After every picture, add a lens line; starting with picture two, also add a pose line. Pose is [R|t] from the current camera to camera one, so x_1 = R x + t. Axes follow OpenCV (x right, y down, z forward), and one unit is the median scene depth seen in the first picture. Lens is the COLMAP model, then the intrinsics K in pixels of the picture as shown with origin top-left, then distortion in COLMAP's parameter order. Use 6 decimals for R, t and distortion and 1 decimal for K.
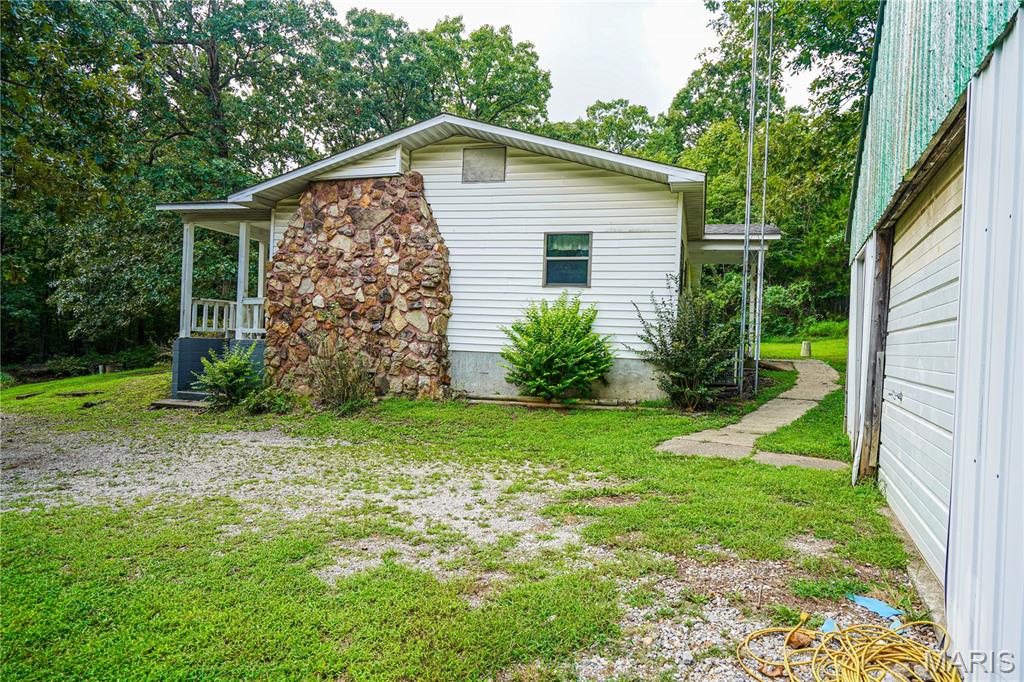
lens RADIAL K [[623.9, 0, 511.9], [0, 623.9, 343.6], [0, 0, 1]] dist [0.001938, 0.000059]
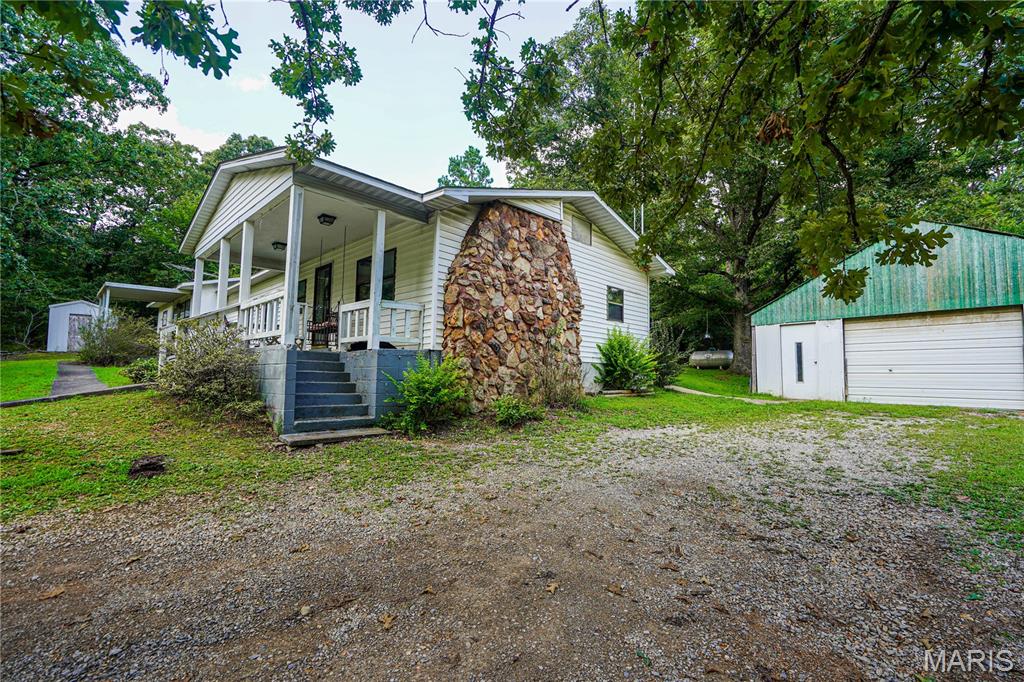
lens RADIAL K [[465.2, 0, 515.1], [0, 465.2, 341.8], [0, 0, 1]] dist [0.003519, 0.001732]
pose [[0.475598, 0.041082, 0.878703, -1.013930], [0.008655, 0.998642, -0.051373, 0.019025], [-0.879620, 0.032038, 0.474597, 0.623263]]
